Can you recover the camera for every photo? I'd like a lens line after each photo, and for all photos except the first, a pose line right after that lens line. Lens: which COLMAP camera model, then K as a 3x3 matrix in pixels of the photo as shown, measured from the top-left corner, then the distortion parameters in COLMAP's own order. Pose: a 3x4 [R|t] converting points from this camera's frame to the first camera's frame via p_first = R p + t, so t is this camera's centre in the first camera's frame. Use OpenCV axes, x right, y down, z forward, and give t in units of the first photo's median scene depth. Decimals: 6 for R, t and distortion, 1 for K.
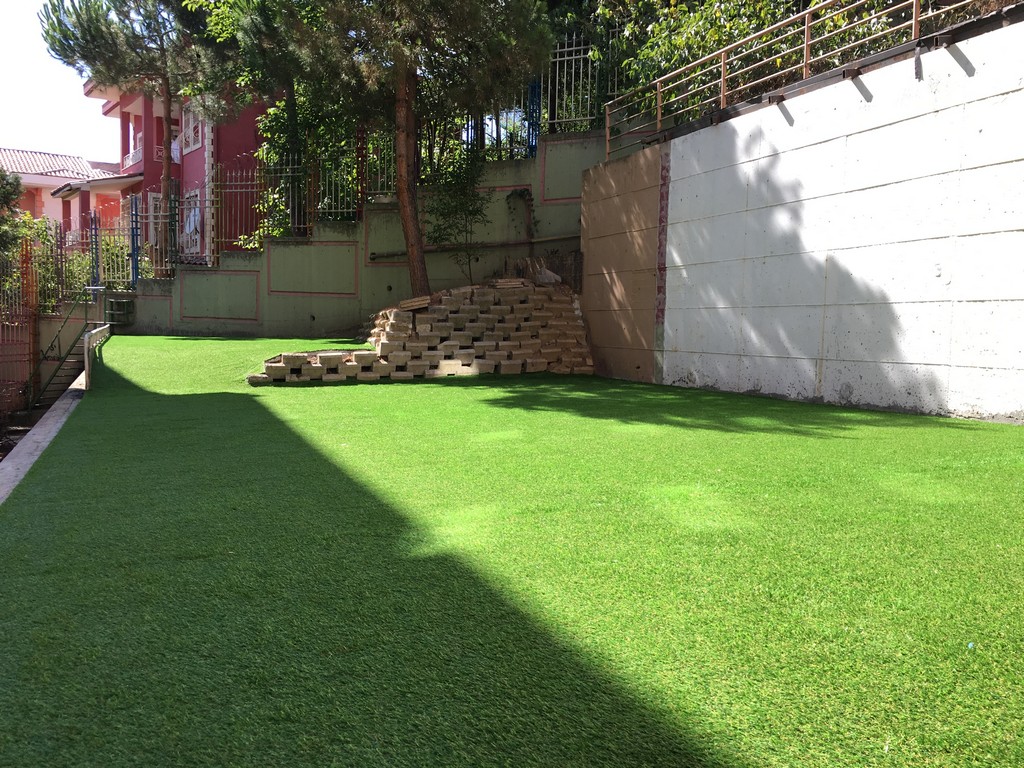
lens RADIAL K [[862.0, 0, 511.5], [0, 862.0, 383.4], [0, 0, 1]] dist [0.077115, -0.092860]
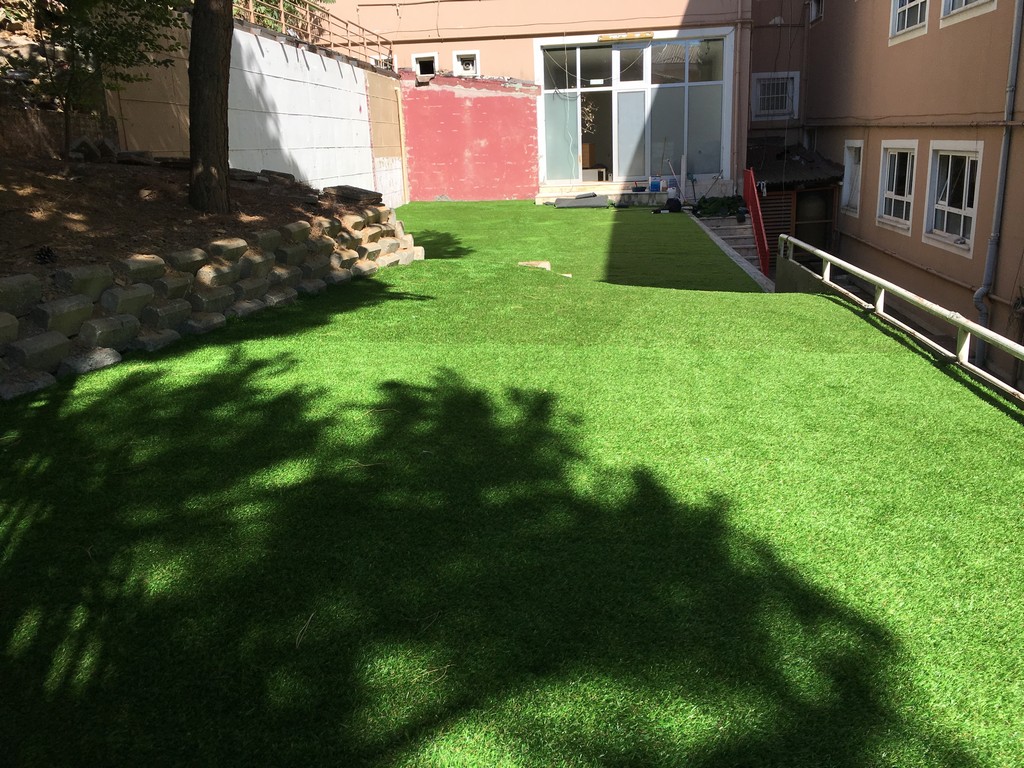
lens RADIAL K [[862.0, 0, 520.2], [0, 862.0, 371.0], [0, 0, 1]] dist [0.077115, -0.092860]
pose [[-0.880364, -0.107529, 0.461948, -0.539539], [0.052737, 0.945730, 0.320645, -0.175253], [-0.471357, 0.306646, -0.826916, 1.515053]]
